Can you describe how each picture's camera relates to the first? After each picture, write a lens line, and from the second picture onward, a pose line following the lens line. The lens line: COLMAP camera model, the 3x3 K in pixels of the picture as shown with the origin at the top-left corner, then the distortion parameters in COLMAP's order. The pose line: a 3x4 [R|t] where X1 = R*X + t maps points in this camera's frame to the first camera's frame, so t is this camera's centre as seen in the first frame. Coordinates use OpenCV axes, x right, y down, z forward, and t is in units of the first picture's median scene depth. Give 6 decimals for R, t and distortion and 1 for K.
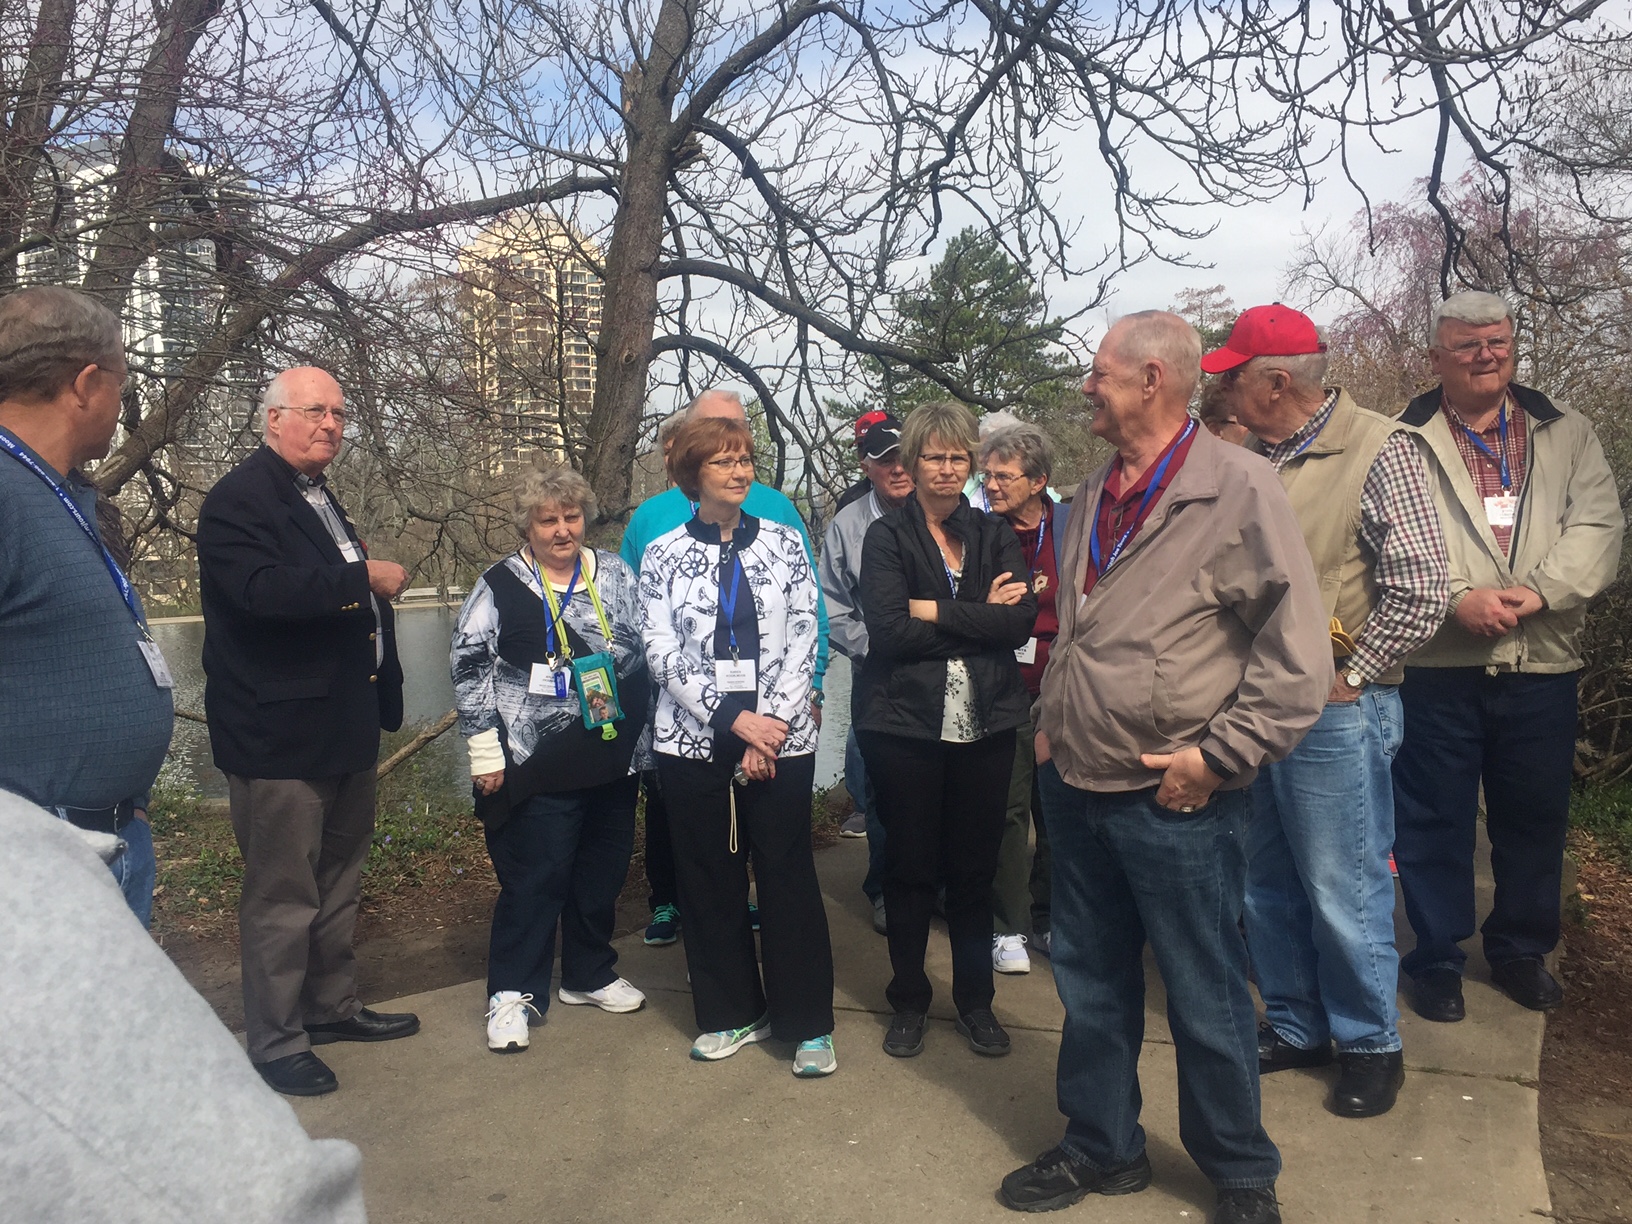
lens RADIAL K [[1605.5, 0, 816.0], [0, 1605.5, 612.0], [0, 0, 1]] dist [0.011257, 0.018707]
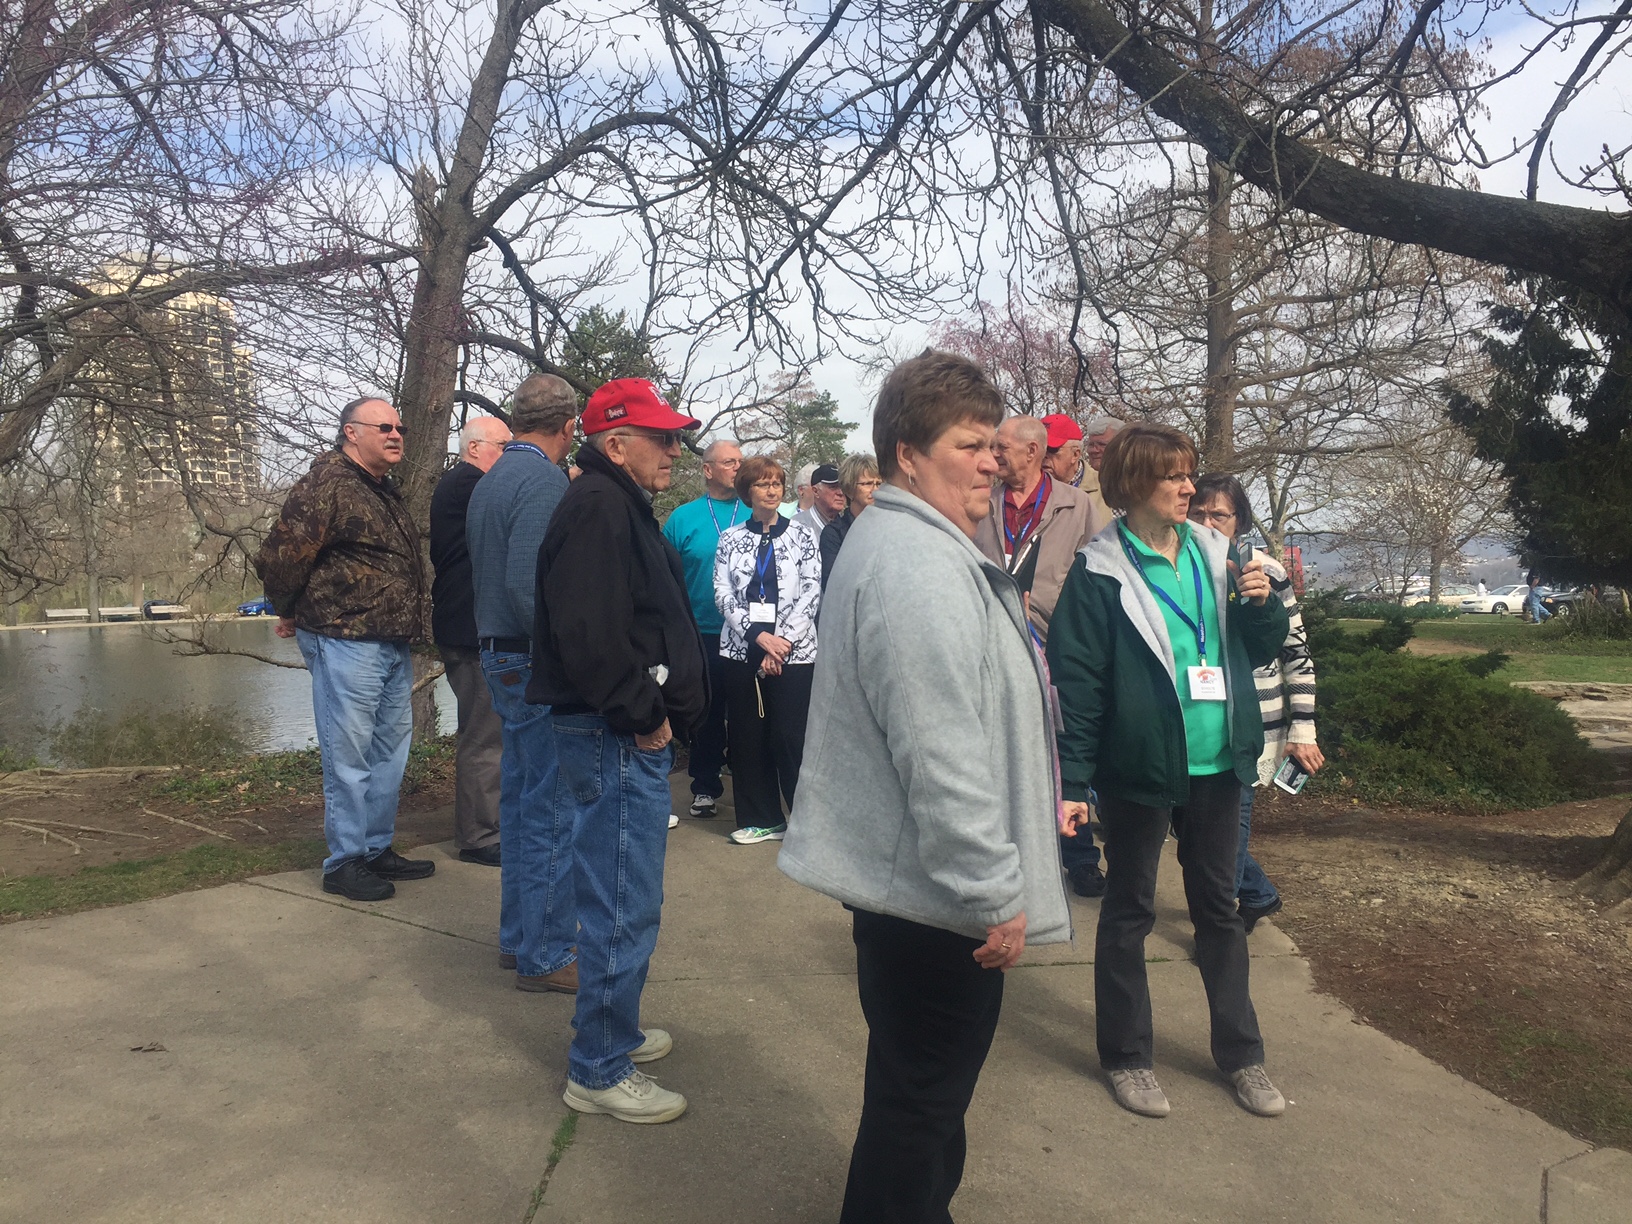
lens RADIAL K [[1370.4, 0, 816.0], [0, 1370.4, 612.0], [0, 0, 1]] dist [0.002810, -0.000461]
pose [[0.965087, 0.019288, 0.261220, -0.114608], [-0.014935, 0.999715, -0.018638, 0.019784], [-0.261505, 0.014086, 0.965099, -0.122621]]
